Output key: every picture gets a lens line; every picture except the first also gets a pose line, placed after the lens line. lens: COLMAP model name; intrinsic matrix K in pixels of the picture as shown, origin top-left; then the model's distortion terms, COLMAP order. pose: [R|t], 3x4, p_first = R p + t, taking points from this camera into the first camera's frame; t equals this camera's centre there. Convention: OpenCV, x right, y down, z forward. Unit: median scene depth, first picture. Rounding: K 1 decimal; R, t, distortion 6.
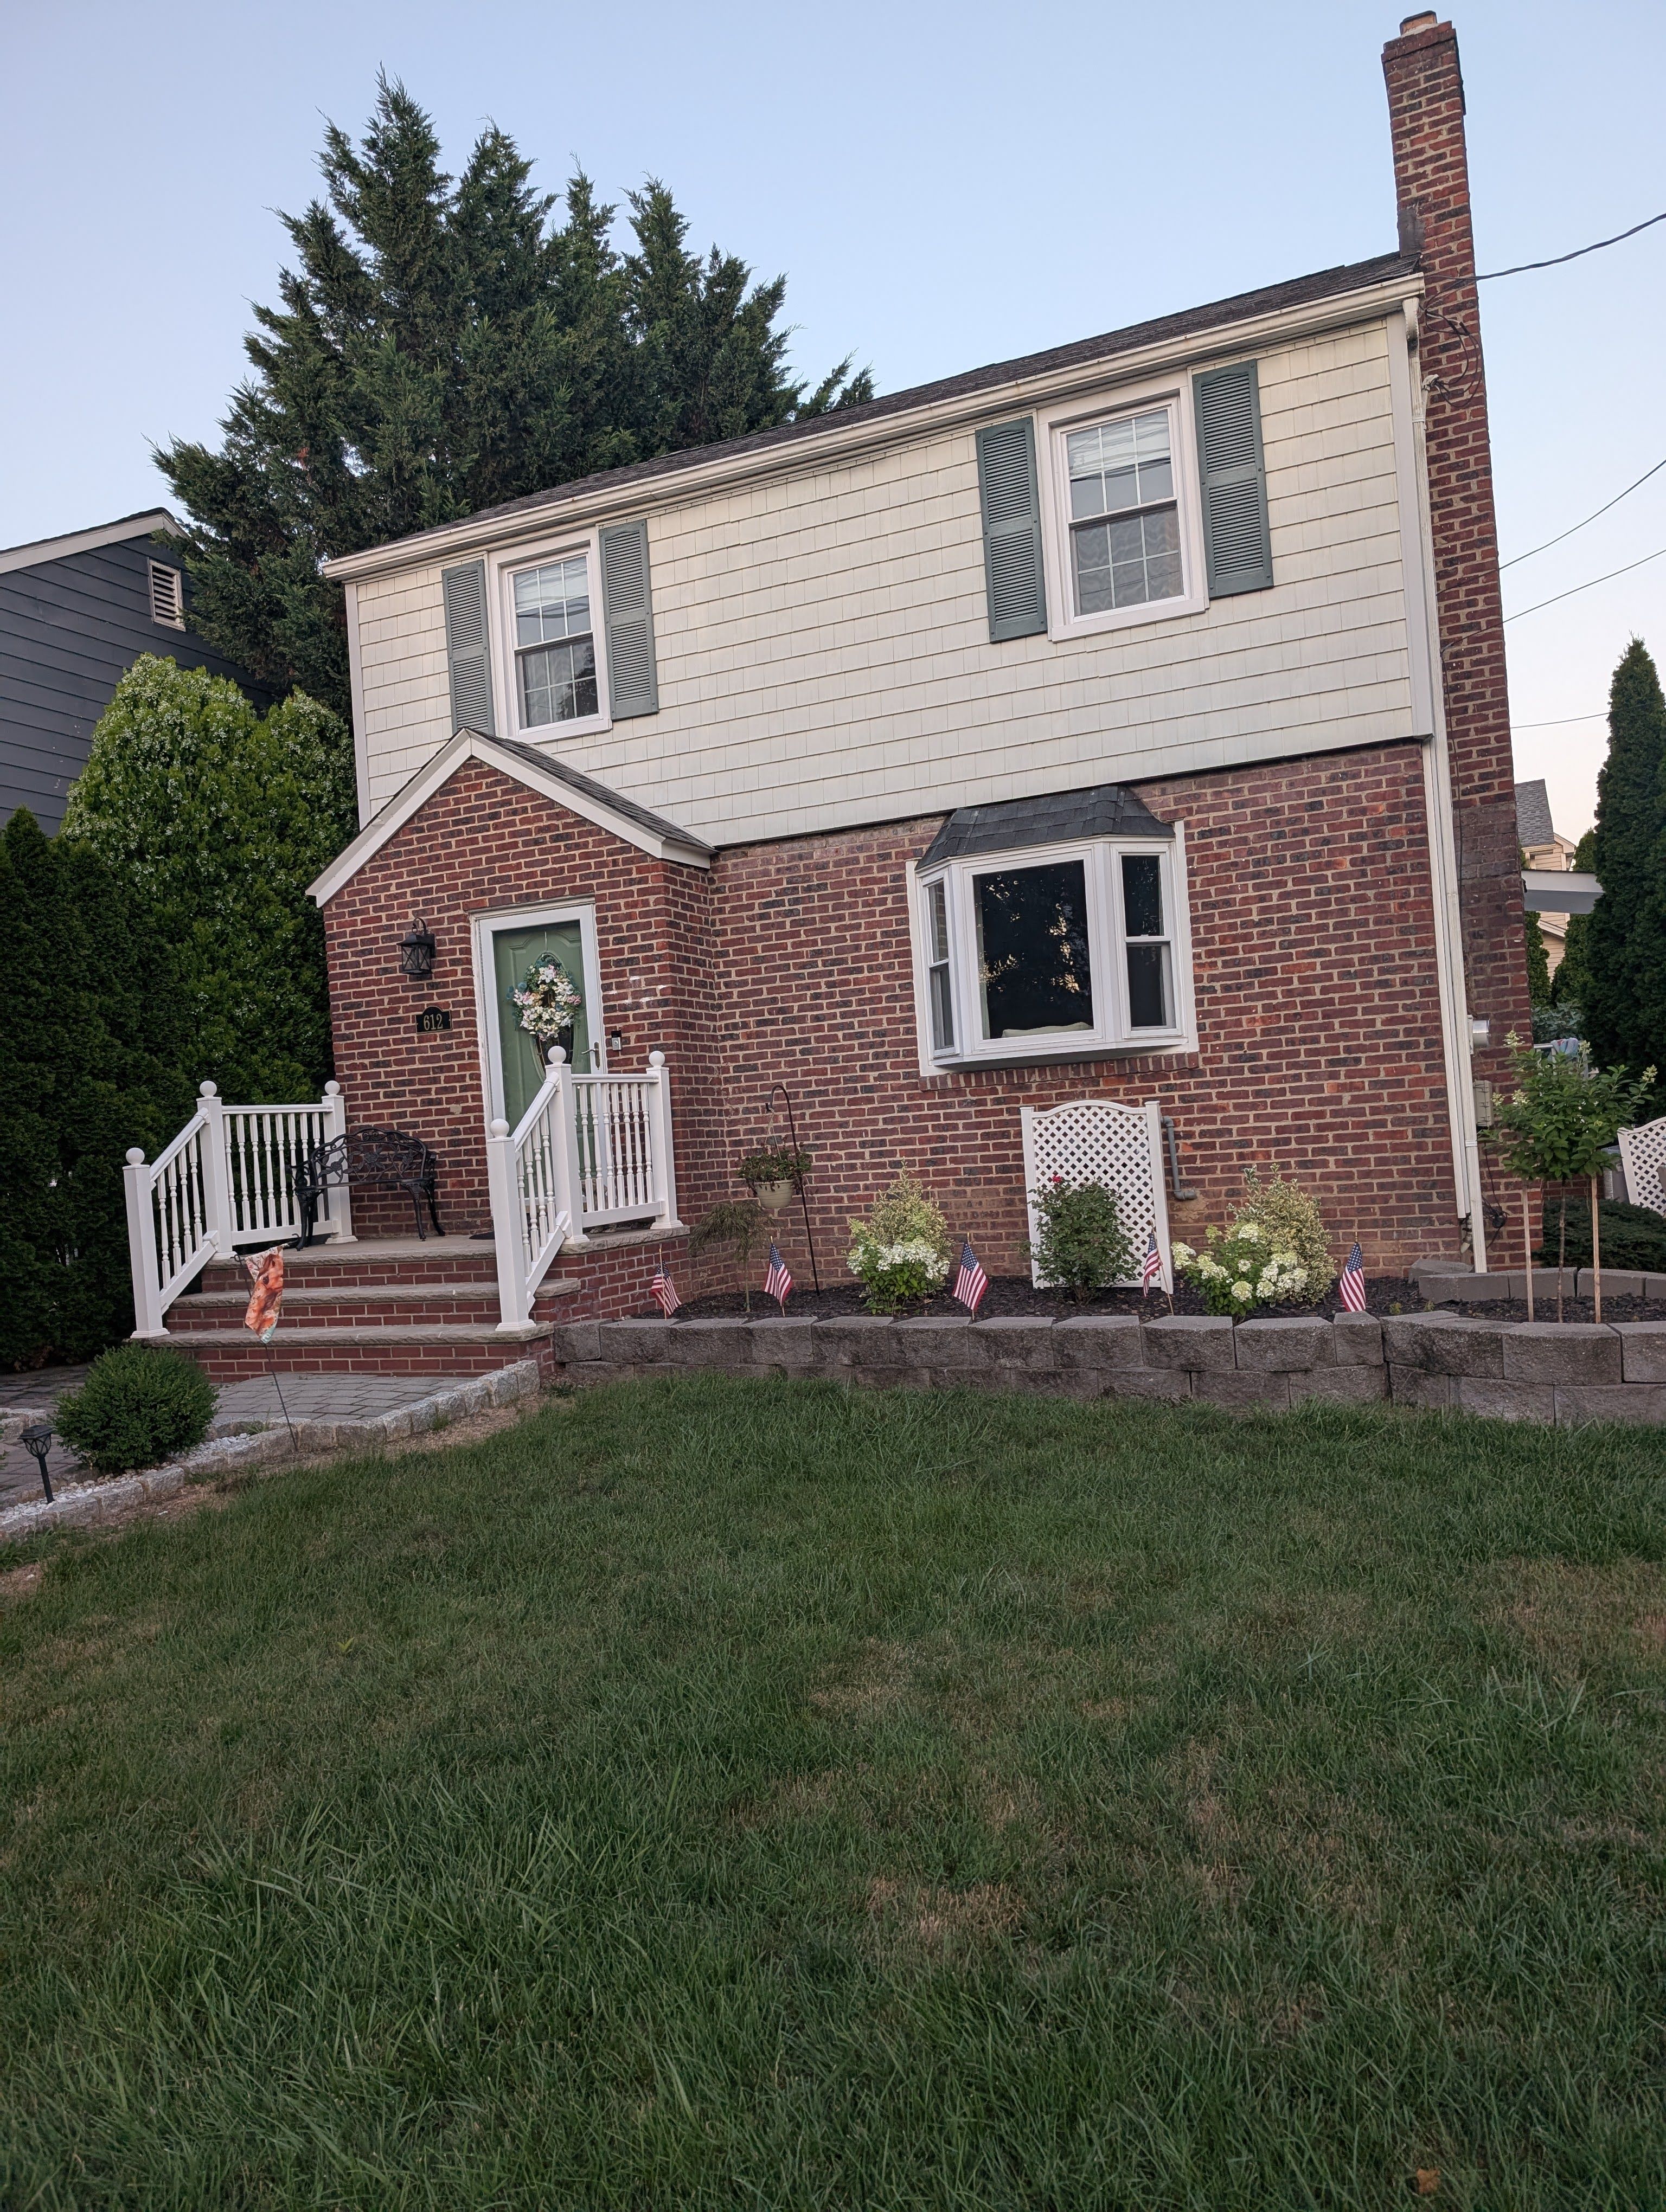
lens RADIAL K [[1549.9, 0, 810.0], [0, 1549.9, 1107.8], [0, 0, 1]] dist [0.050105, -0.004534]
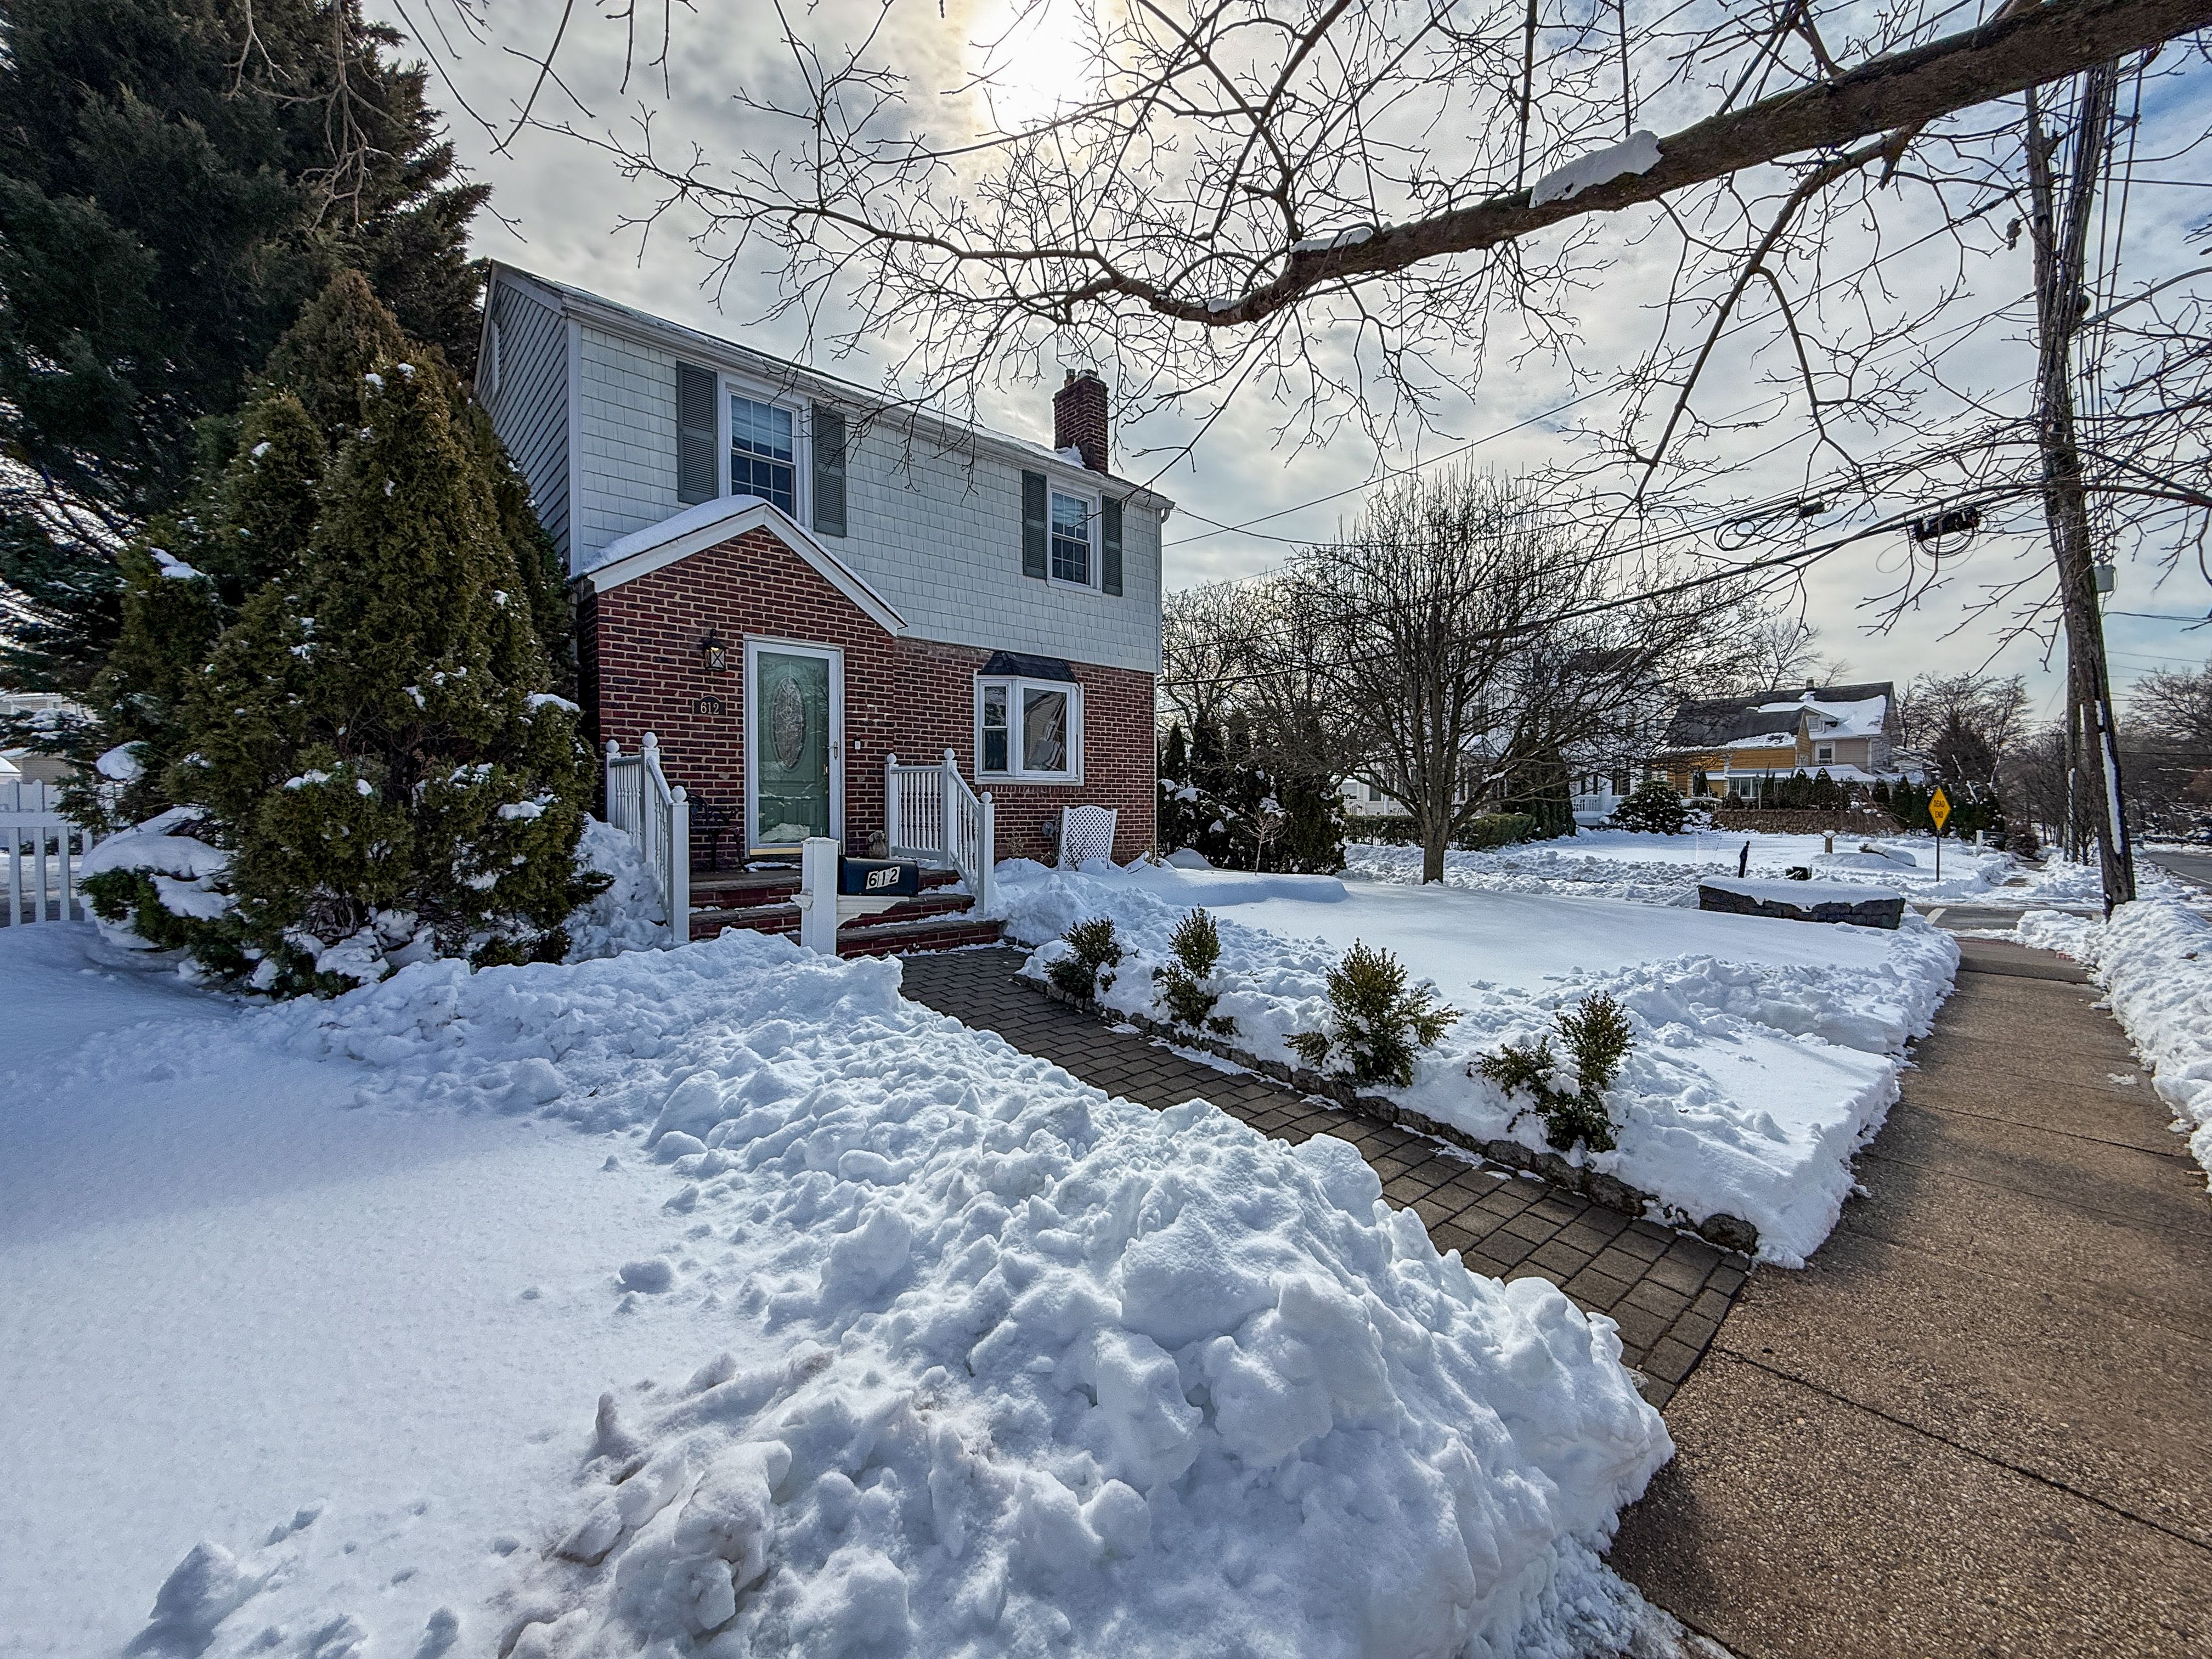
lens RADIAL K [[930.4, 0, 1090.1], [0, 930.4, 819.7], [0, 0, 1]] dist [-0.014665, 0.000102]
pose [[0.385018, 0.054874, 0.921276, -0.902385], [-0.044271, 0.998180, -0.040953, 0.061979], [-0.921846, -0.025018, 0.386747, 0.424492]]
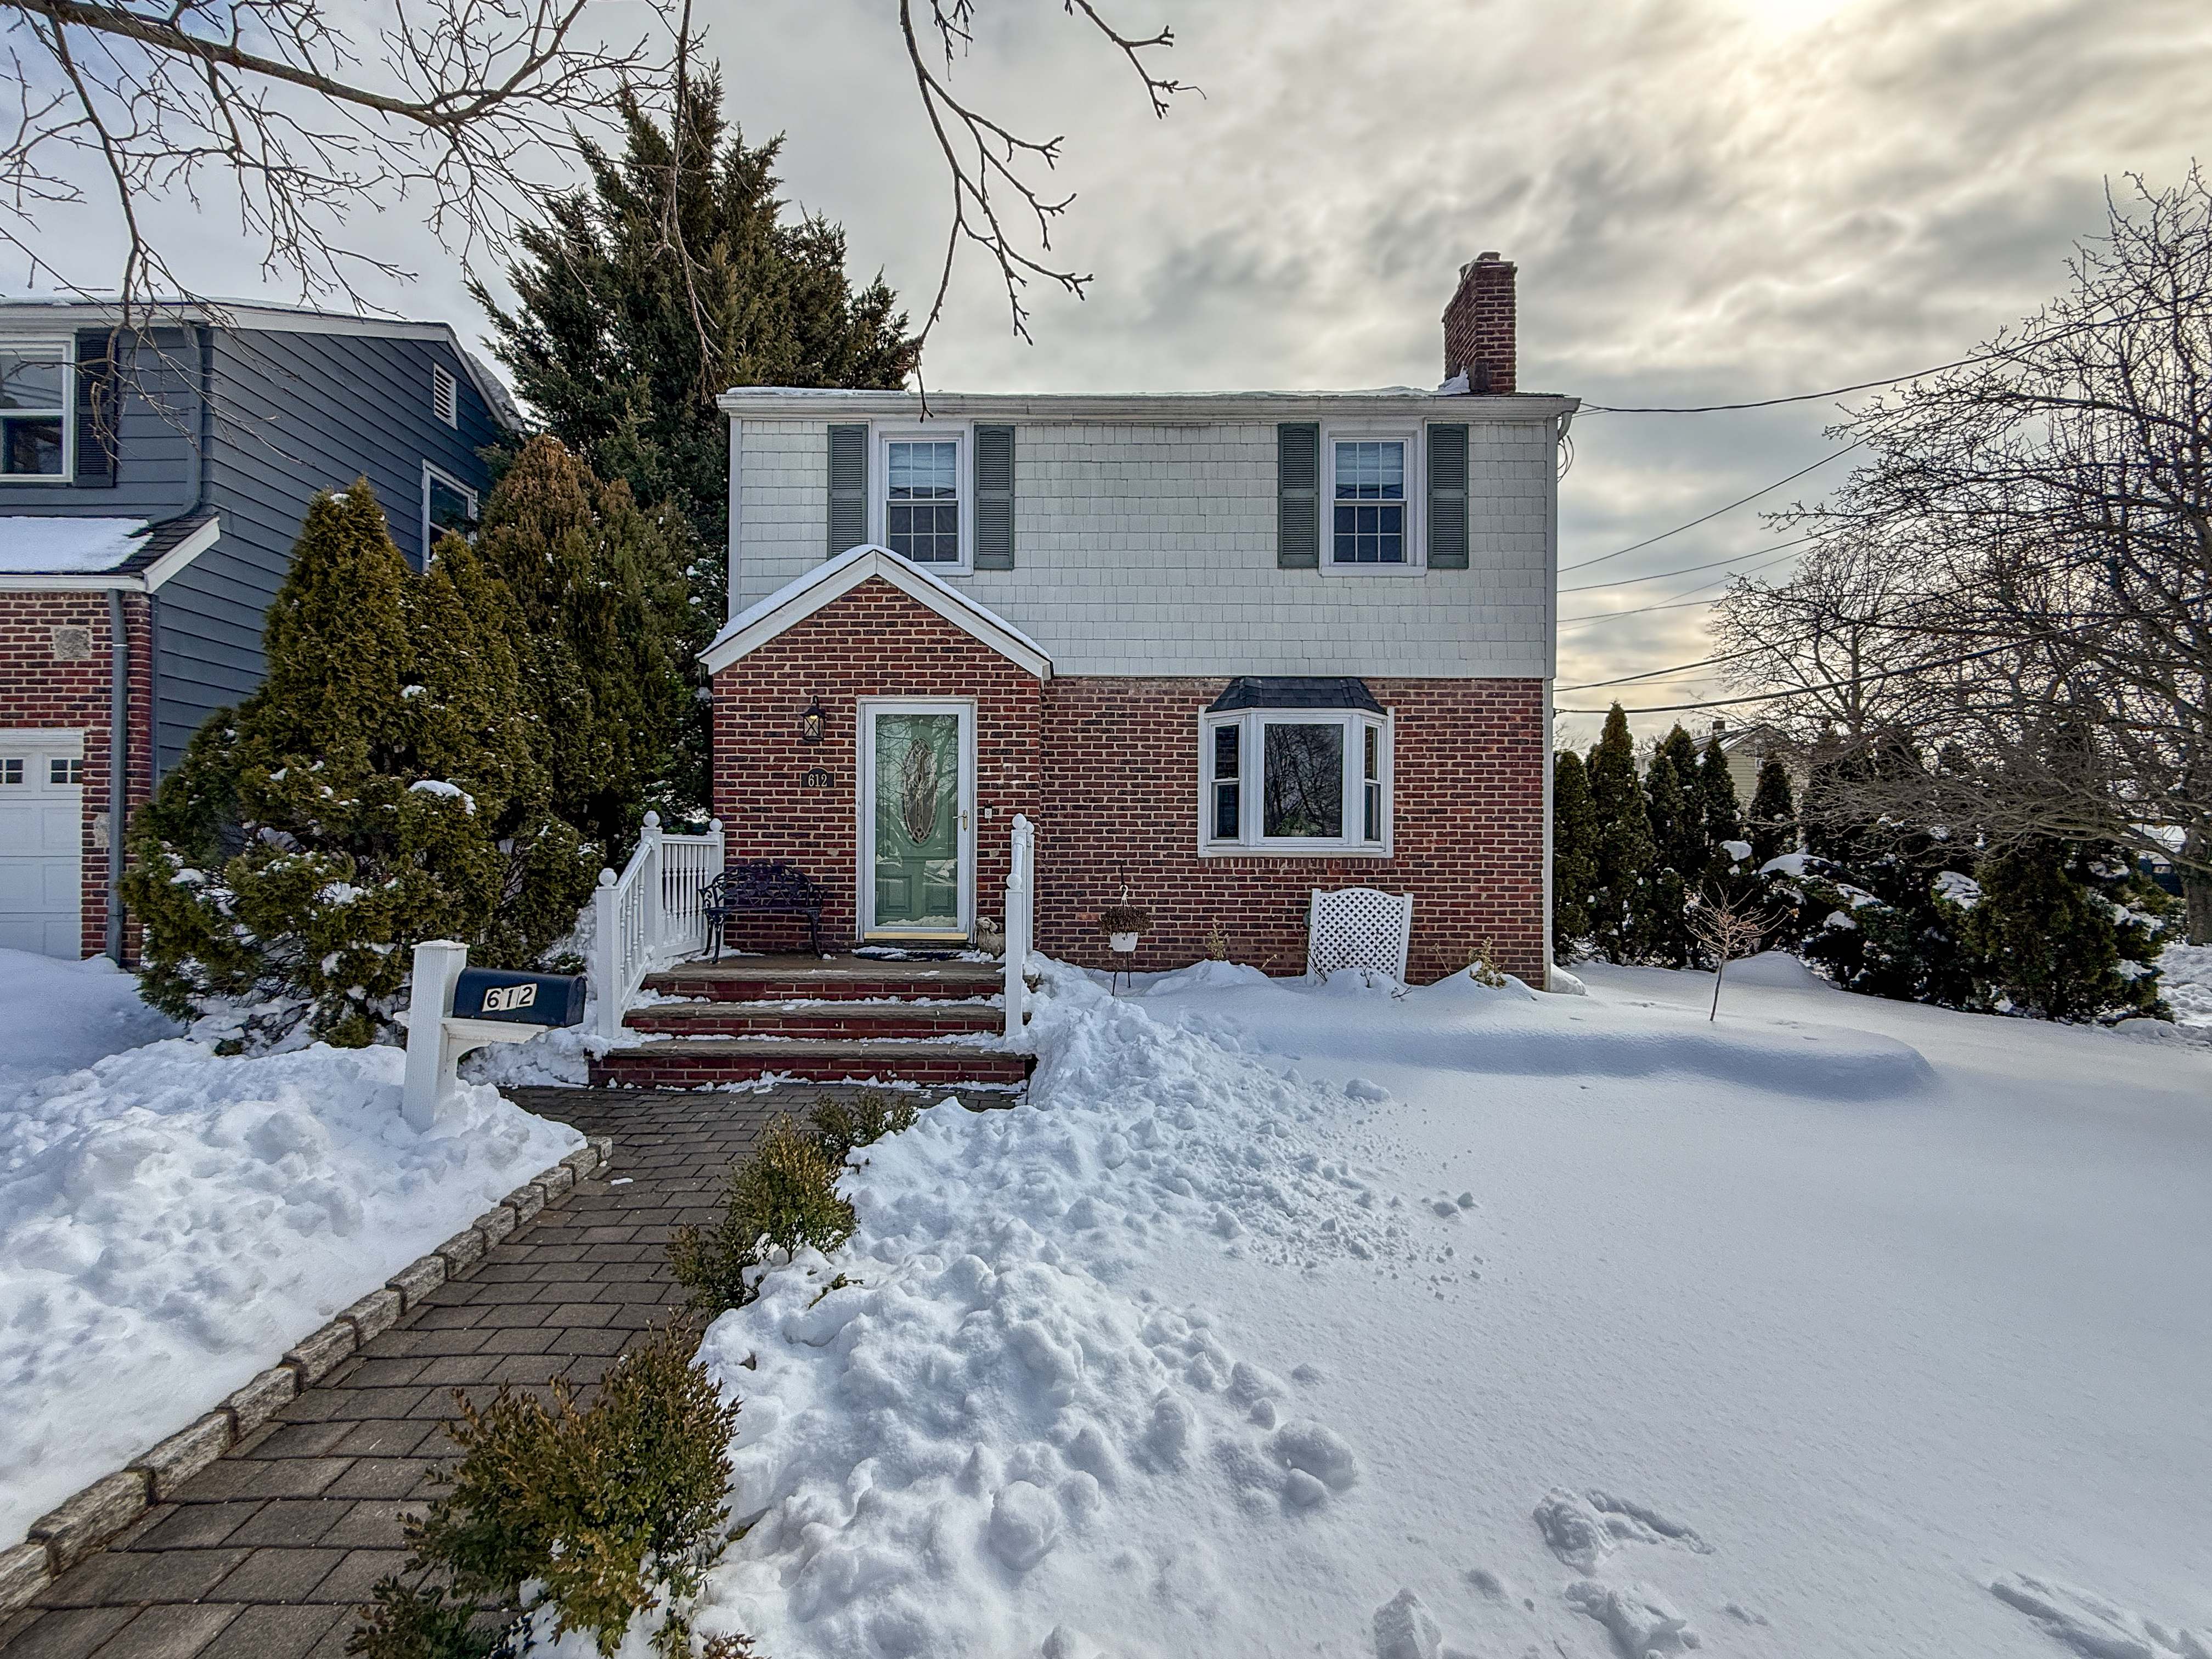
lens RADIAL K [[930.4, 0, 1063.7], [0, 930.4, 852.8], [0, 0, 1]] dist [-0.014665, 0.000102]
pose [[0.917167, 0.078264, 0.390741, -0.373582], [-0.077911, 0.996819, -0.016784, -0.000390], [-0.390812, -0.015050, 0.920347, 0.258570]]
